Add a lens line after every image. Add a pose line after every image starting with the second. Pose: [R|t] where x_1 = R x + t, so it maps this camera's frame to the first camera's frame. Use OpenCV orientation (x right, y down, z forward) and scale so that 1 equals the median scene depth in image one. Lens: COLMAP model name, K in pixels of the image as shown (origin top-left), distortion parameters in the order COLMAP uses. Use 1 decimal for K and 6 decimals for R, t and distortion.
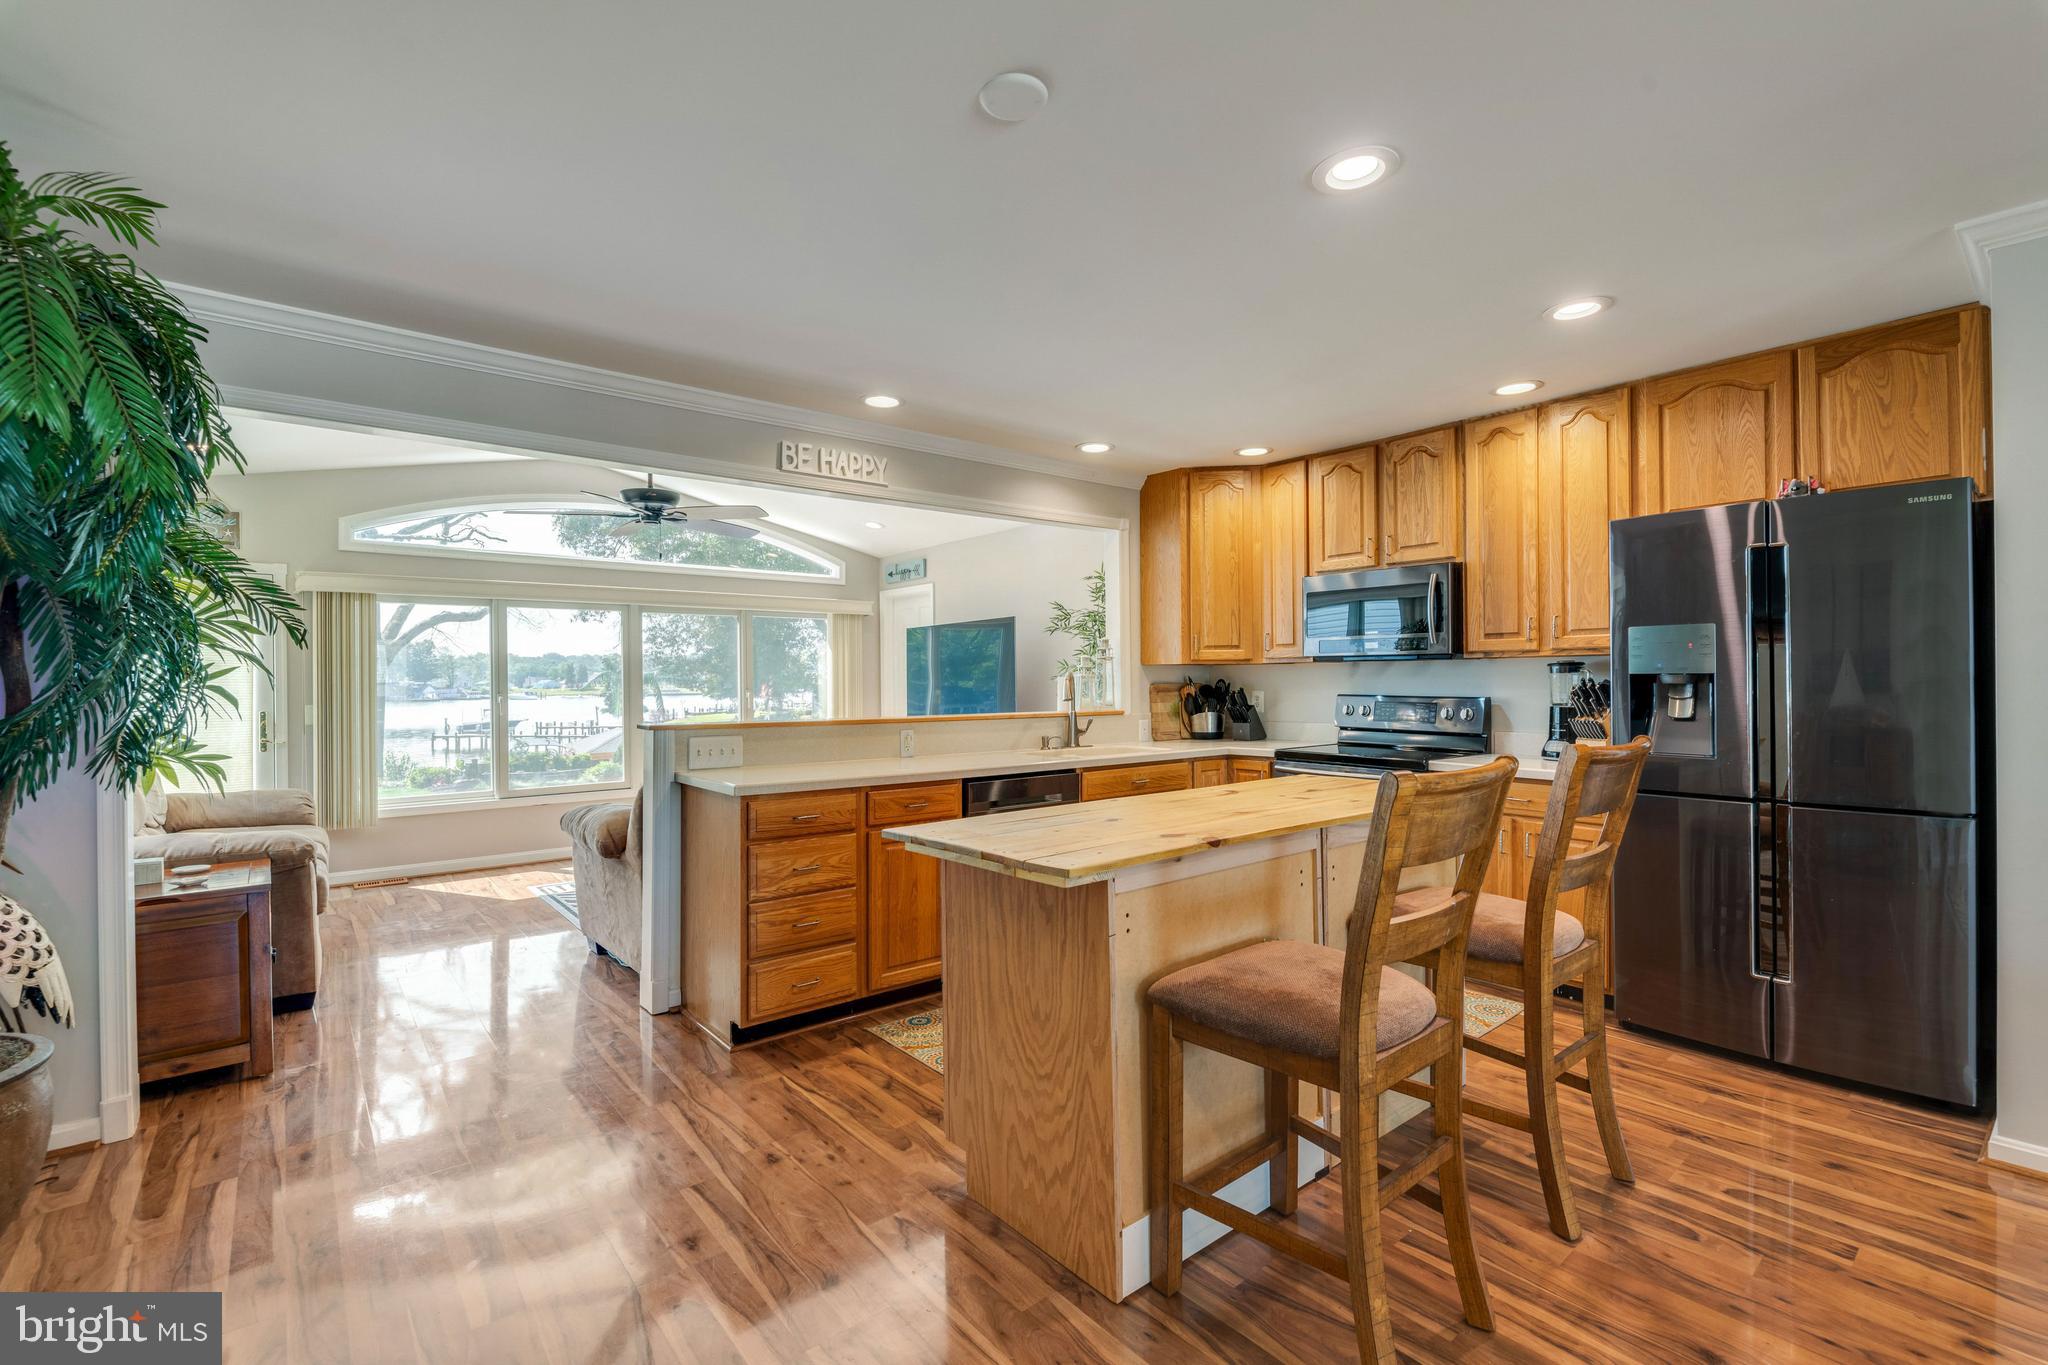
lens RADIAL K [[886.0, 0, 1033.1], [0, 886.0, 683.0], [0, 0, 1]] dist [0.001997, -0.004098]
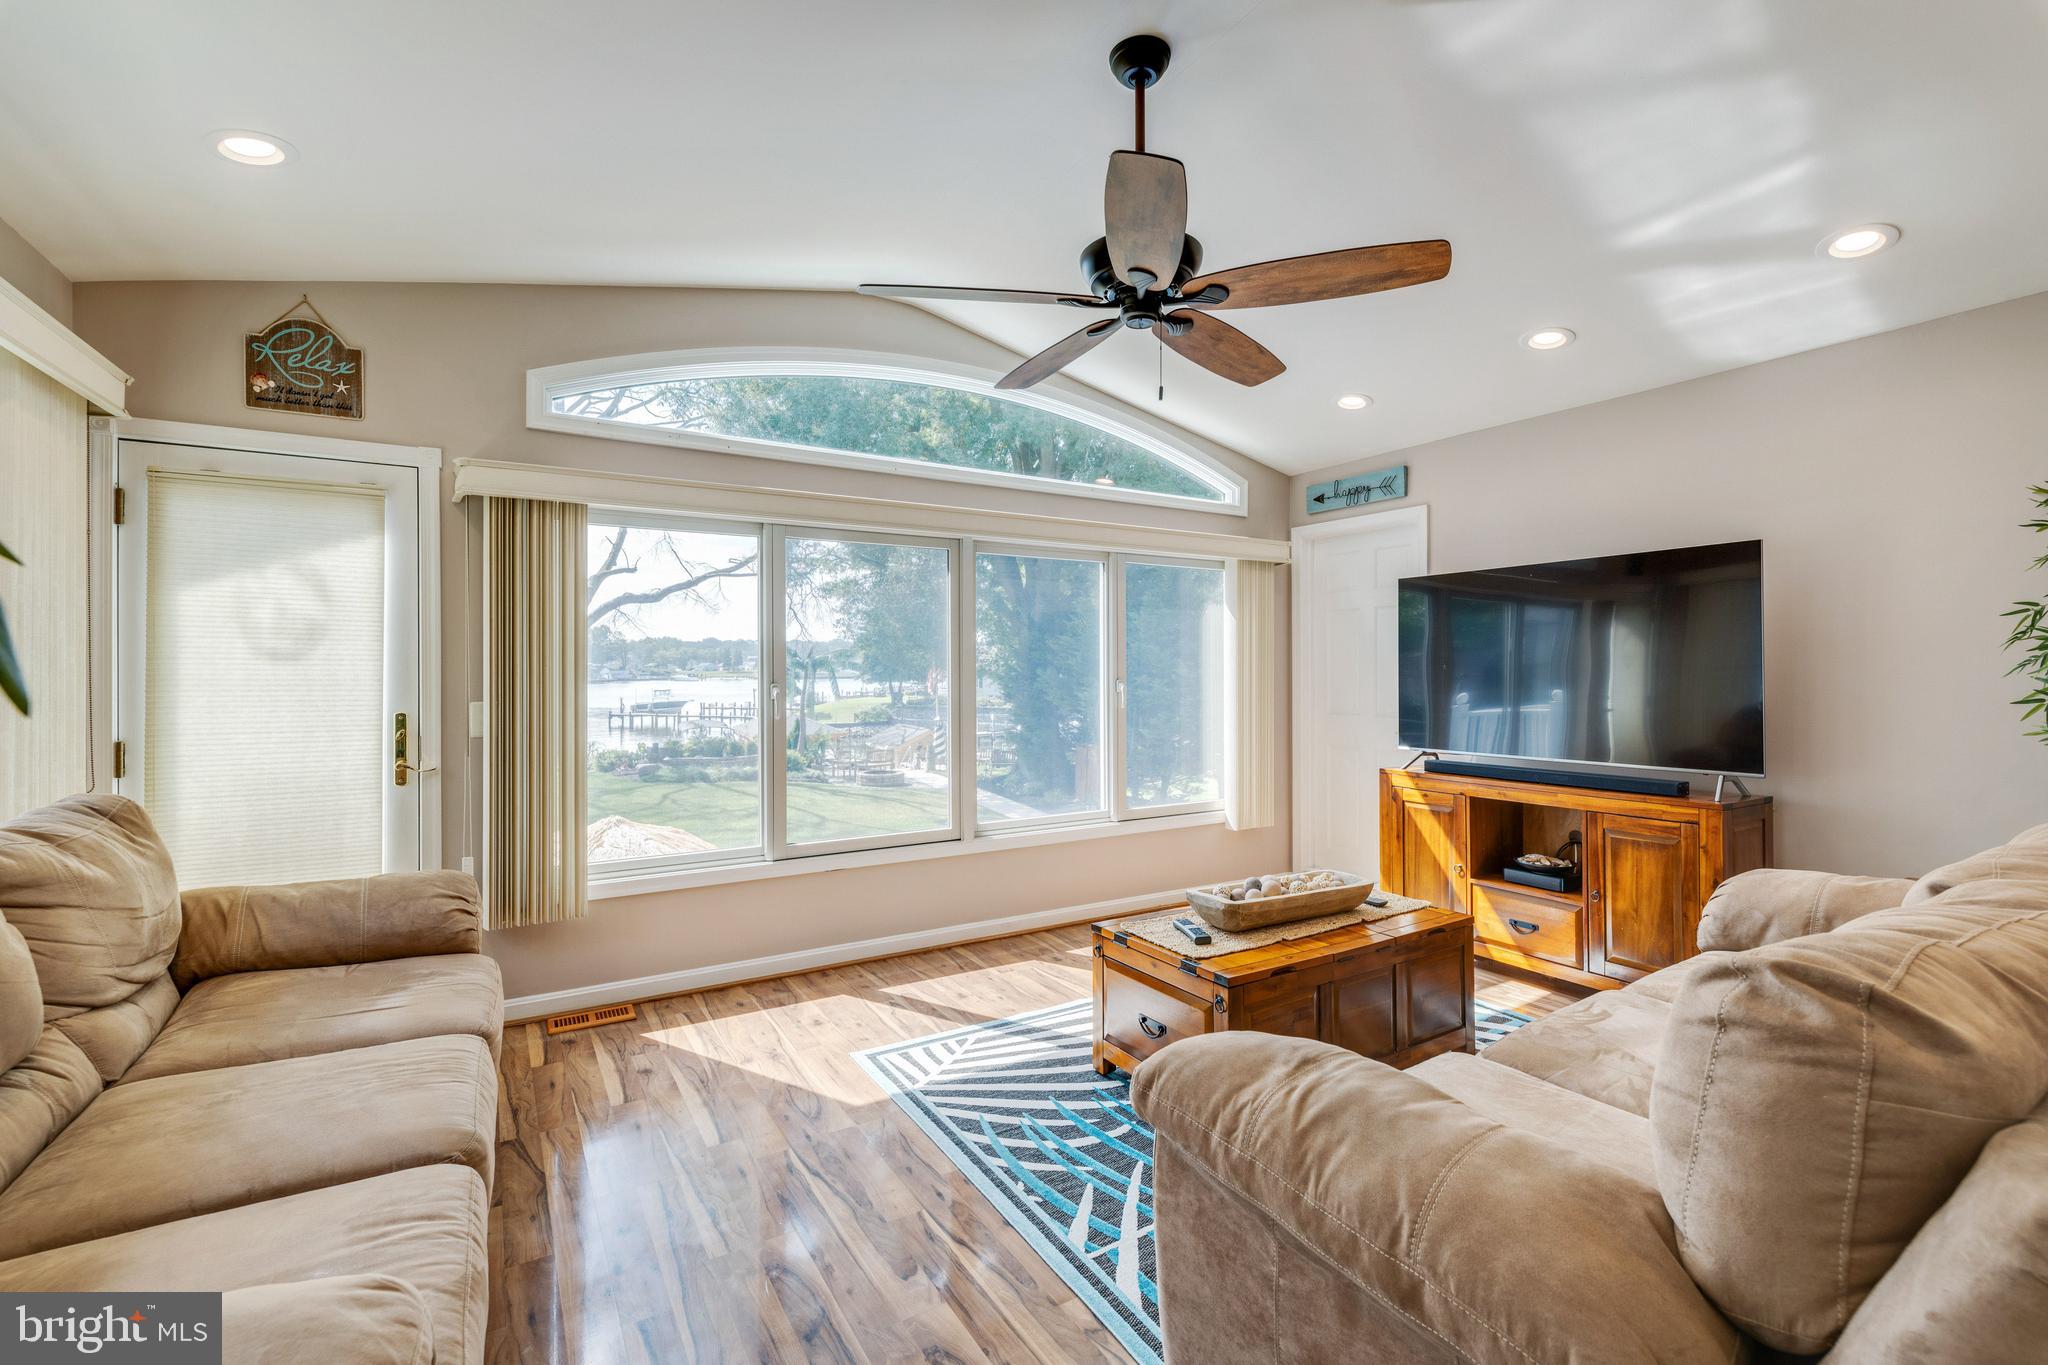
lens RADIAL K [[886.0, 0, 1034.4], [0, 886.0, 679.0], [0, 0, 1]] dist [0.001997, -0.004098]
pose [[0.989075, 0.011412, -0.146974, -0.411929], [-0.009847, 0.999887, 0.011377, 0.001512], [0.147087, -0.009805, 0.989075, 0.530440]]
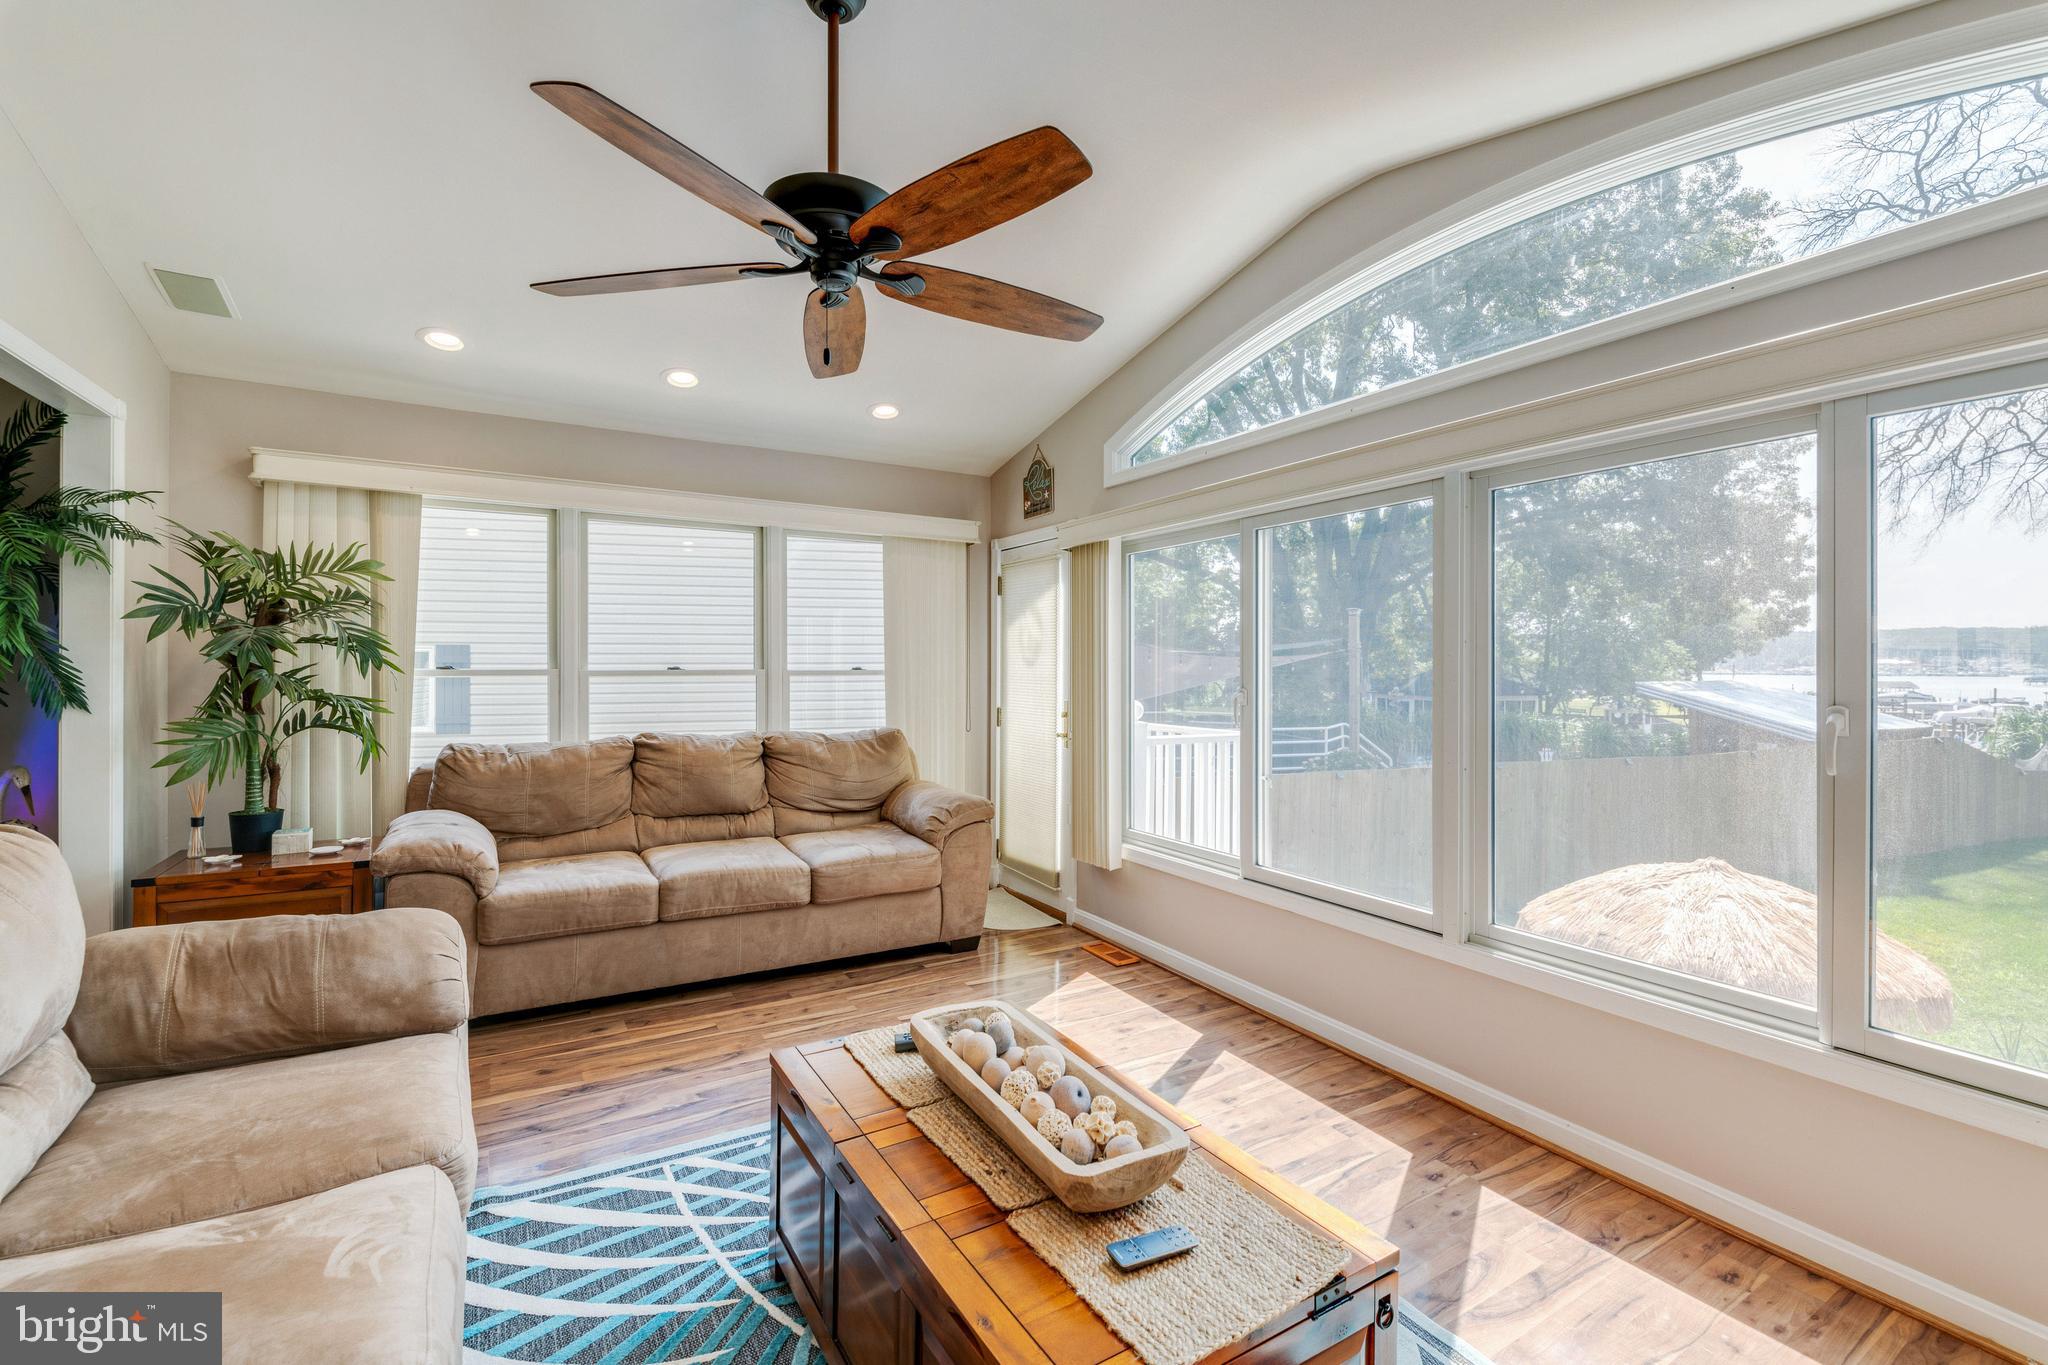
lens RADIAL K [[886.0, 0, 1019.0], [0, 886.0, 670.0], [0, 0, 1]] dist [0.001997, -0.004098]
pose [[-0.168945, 0.012842, -0.985542, -0.029006], [-0.007595, 0.999868, 0.014331, -0.006884], [0.985596, 0.009907, -0.168825, 1.161147]]
